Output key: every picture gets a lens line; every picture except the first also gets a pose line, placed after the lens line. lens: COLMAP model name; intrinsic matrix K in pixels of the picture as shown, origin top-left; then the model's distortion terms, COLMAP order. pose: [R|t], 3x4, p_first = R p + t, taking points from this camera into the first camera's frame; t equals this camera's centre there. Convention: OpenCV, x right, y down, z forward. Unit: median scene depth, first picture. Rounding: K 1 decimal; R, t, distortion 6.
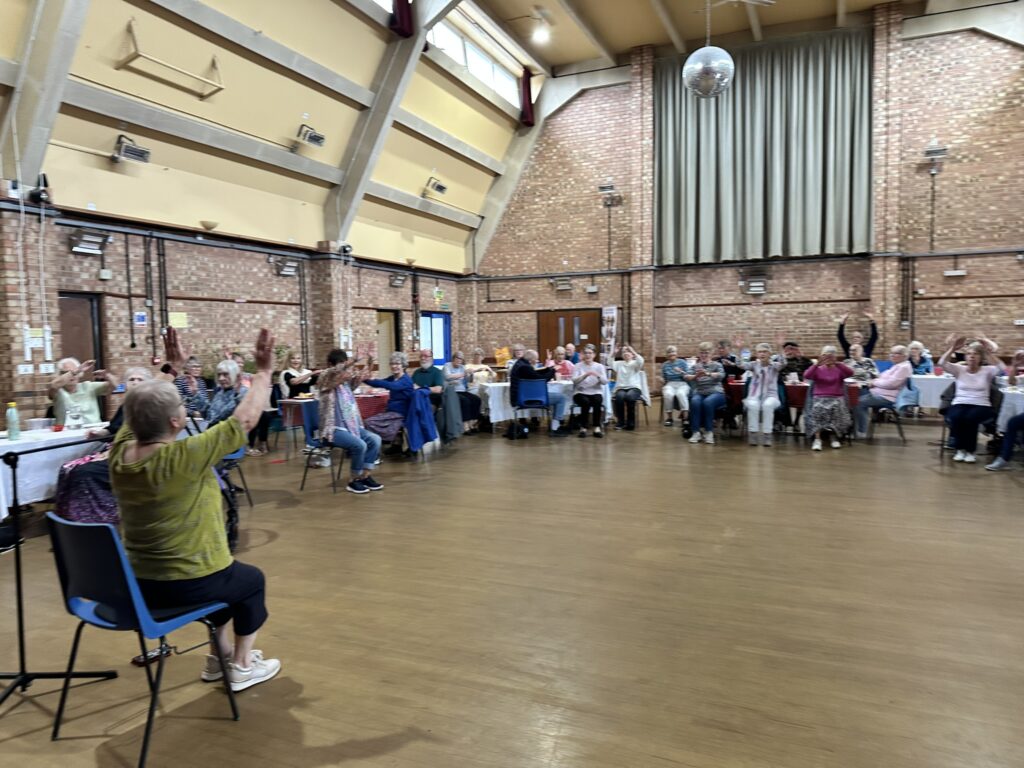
lens RADIAL K [[712.2, 0, 512.0], [0, 712.2, 384.0], [0, 0, 1]] dist [0.028203, -0.046782]
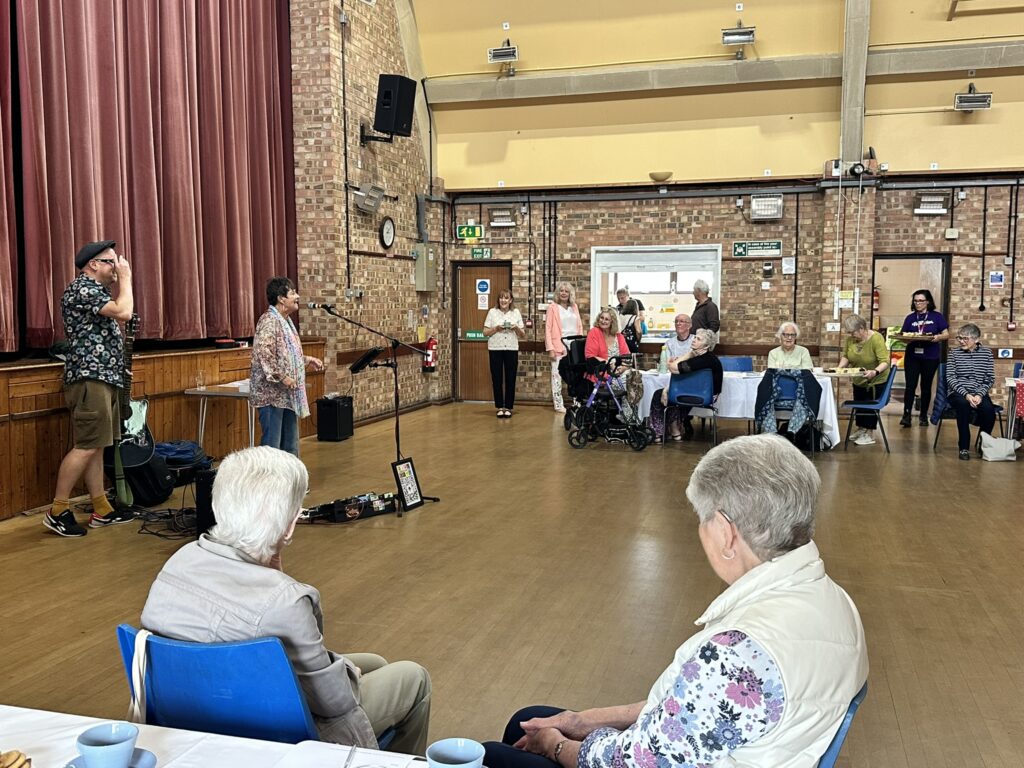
lens RADIAL K [[974.5, 0, 512.0], [0, 974.5, 384.0], [0, 0, 1]] dist [0.014761, 0.010458]
pose [[0.127519, 0.102259, -0.986551, 0.688710], [-0.070116, 0.993112, 0.093876, -0.035222], [0.989355, 0.057202, 0.133810, 0.256092]]
